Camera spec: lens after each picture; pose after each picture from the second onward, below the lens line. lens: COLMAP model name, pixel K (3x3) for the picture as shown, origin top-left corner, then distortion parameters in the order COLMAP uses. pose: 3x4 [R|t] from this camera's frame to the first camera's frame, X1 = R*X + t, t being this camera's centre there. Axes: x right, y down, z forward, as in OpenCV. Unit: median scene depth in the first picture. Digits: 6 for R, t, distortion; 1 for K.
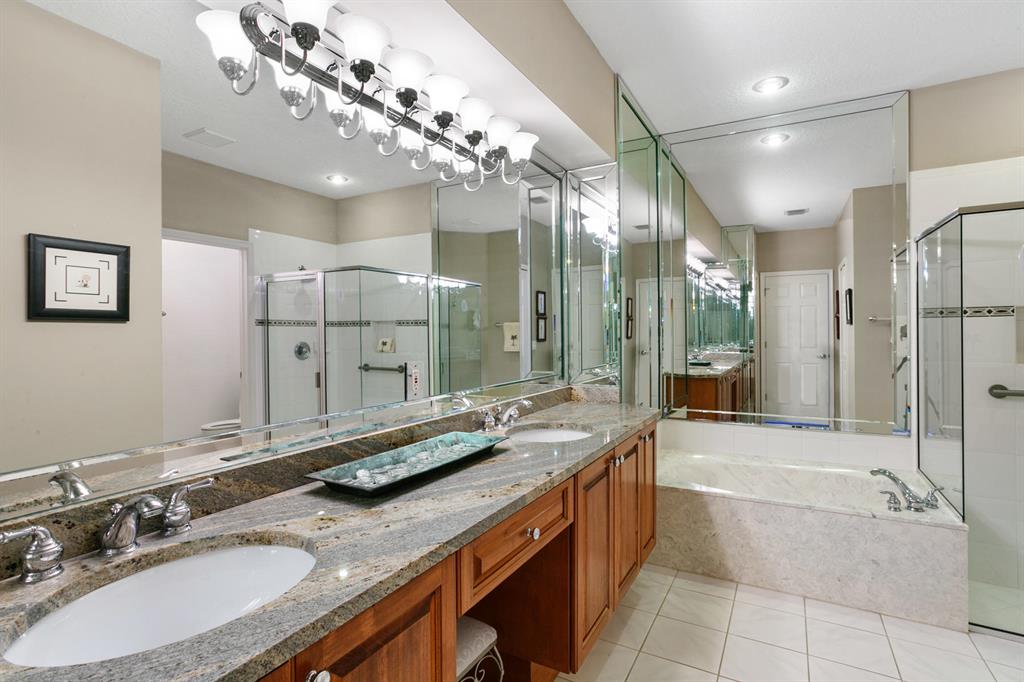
lens RADIAL K [[504.3, 0, 509.3], [0, 504.3, 333.4], [0, 0, 1]] dist [-0.057940, 0.026711]
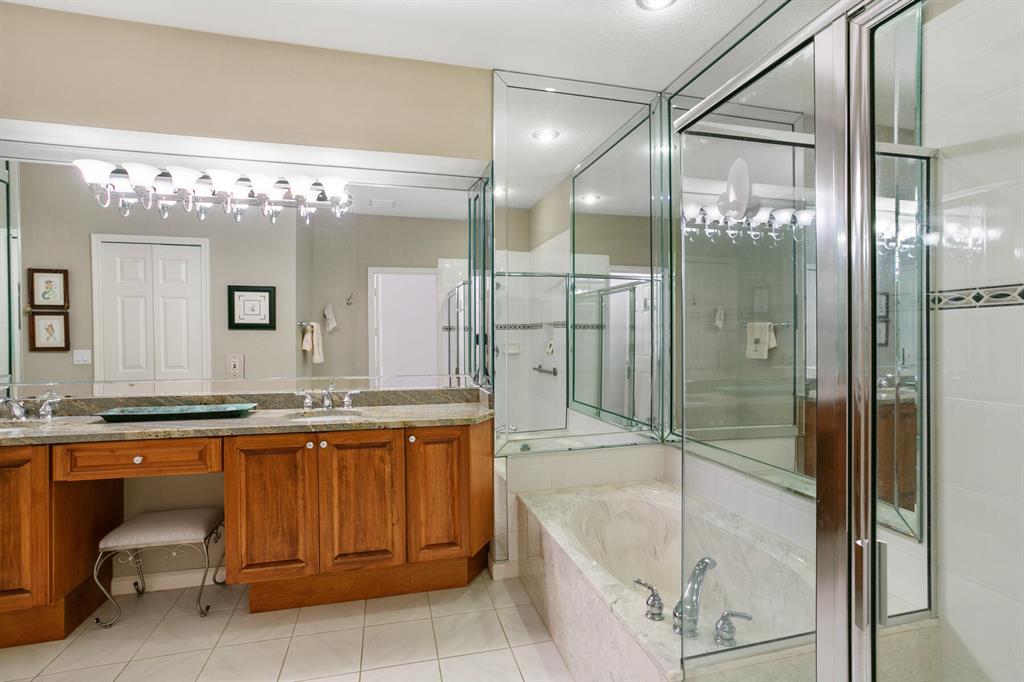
lens RADIAL K [[496.1, 0, 513.7], [0, 496.1, 334.1], [0, 0, 1]] dist [-0.053289, 0.034315]
pose [[0.693293, 0.001820, -0.720654, 1.087169], [-0.006559, 0.999971, -0.003785, -0.007052], [0.720626, 0.007351, 0.693285, 0.408516]]
